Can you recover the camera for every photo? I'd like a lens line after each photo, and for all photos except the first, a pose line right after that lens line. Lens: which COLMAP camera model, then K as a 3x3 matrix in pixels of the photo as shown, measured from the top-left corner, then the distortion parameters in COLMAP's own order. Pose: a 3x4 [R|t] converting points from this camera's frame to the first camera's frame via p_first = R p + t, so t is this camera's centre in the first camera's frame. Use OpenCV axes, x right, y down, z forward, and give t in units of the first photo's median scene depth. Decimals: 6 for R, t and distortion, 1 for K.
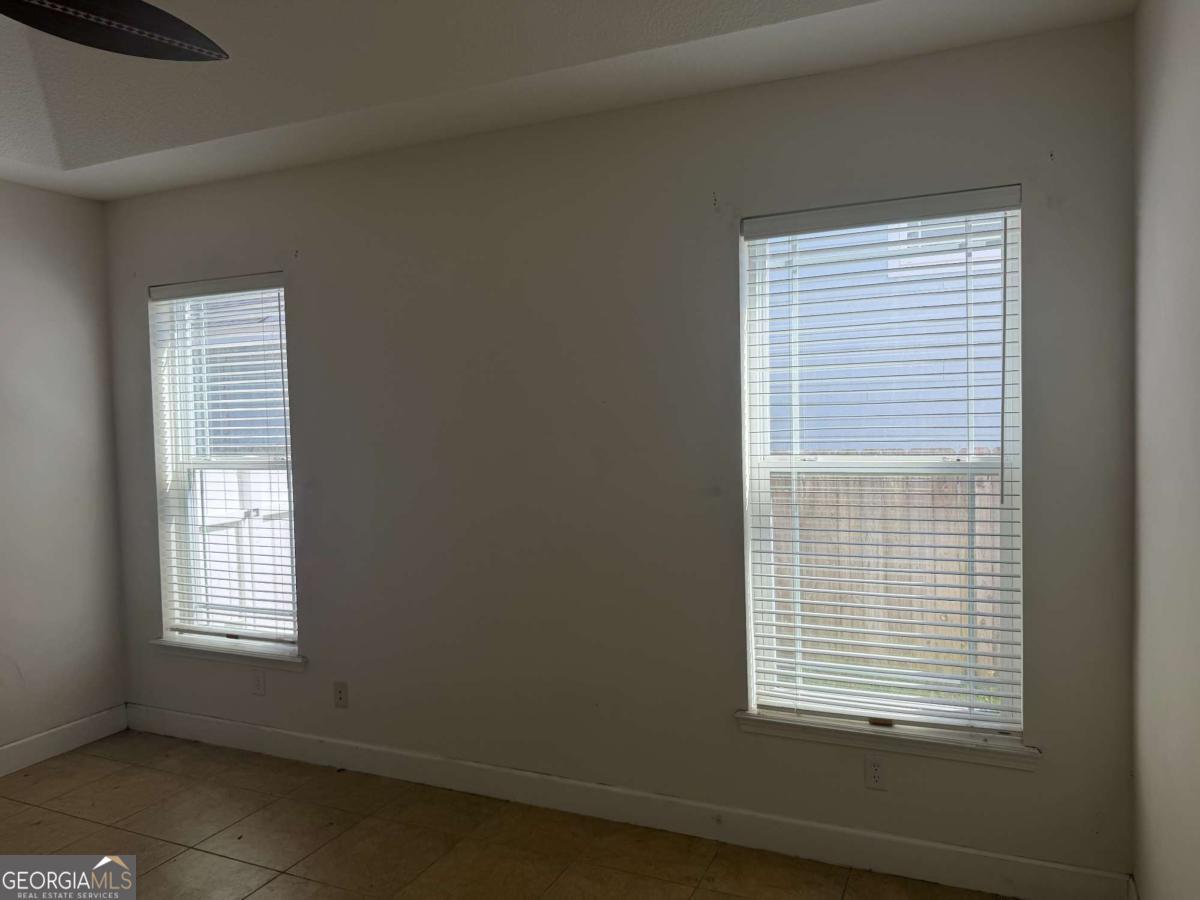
lens RADIAL K [[829.1, 0, 602.6], [0, 829.1, 446.3], [0, 0, 1]] dist [0.011117, -0.038889]
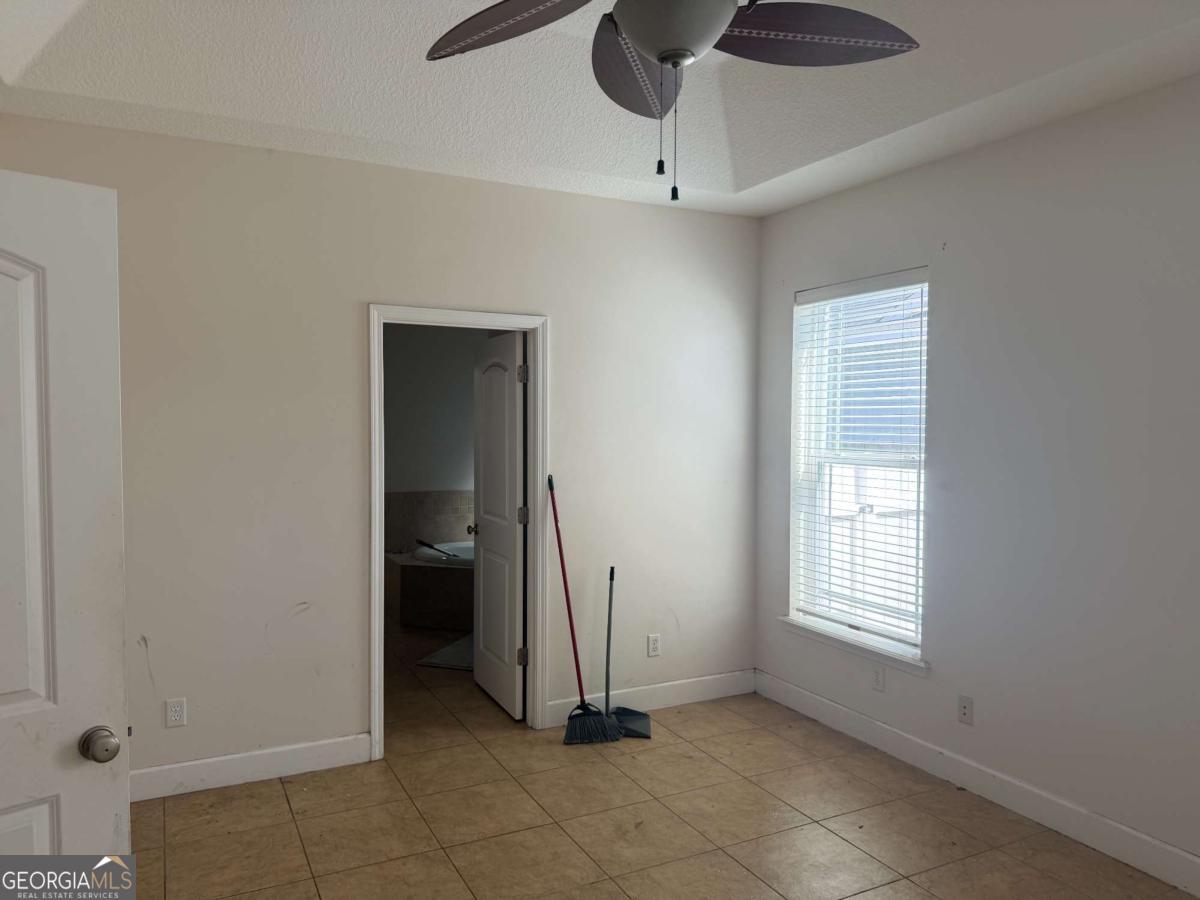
lens RADIAL K [[829.1, 0, 603.3], [0, 829.1, 456.2], [0, 0, 1]] dist [0.011117, -0.038889]
pose [[0.770690, 0.052926, -0.635008, -0.044021], [-0.043876, 0.998587, 0.029978, 0.000002], [0.635698, 0.004758, 0.771923, 0.005598]]
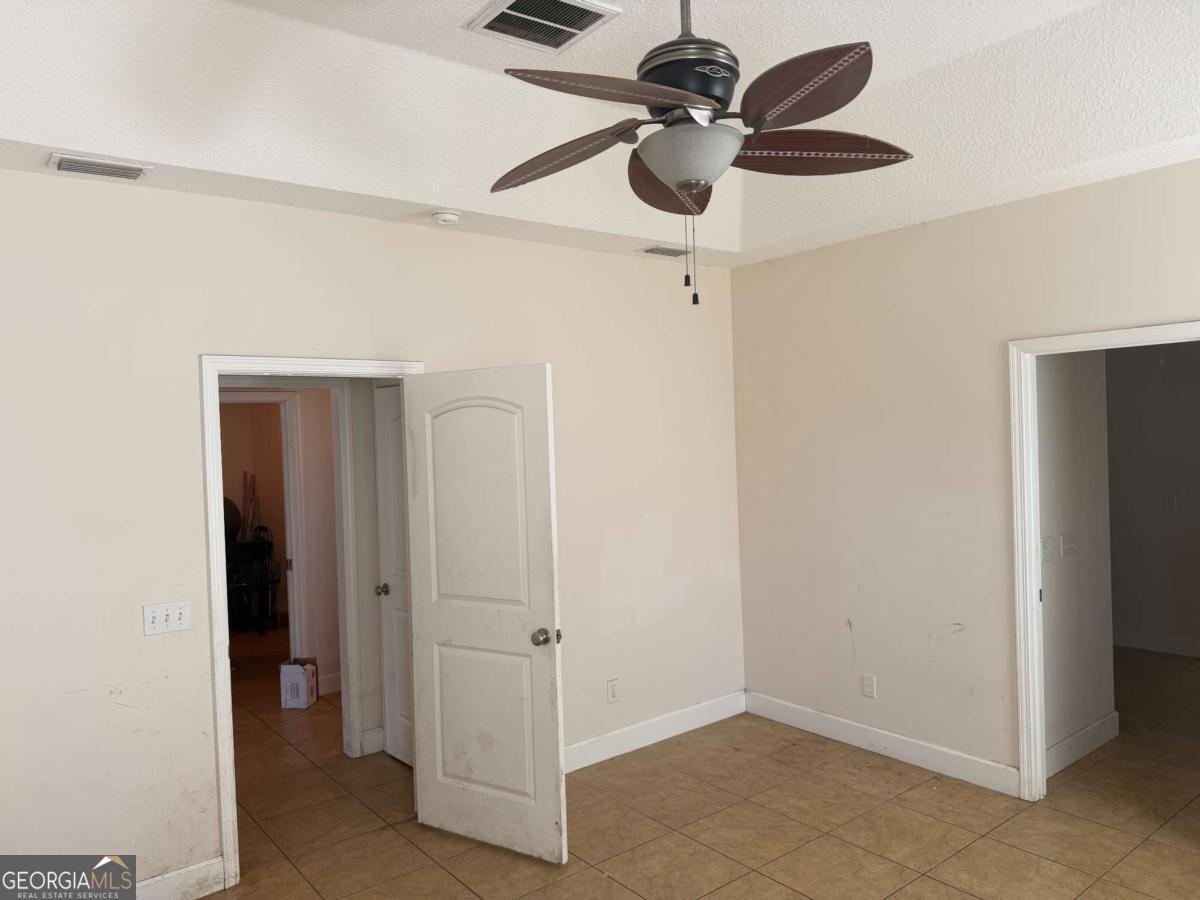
lens RADIAL K [[829.1, 0, 602.8], [0, 829.1, 447.4], [0, 0, 1]] dist [0.011117, -0.038889]
pose [[-0.471170, 0.051120, -0.880560, 0.638273], [0.011711, 0.998594, 0.051706, -0.182658], [0.881965, 0.014050, -0.471106, 1.646219]]
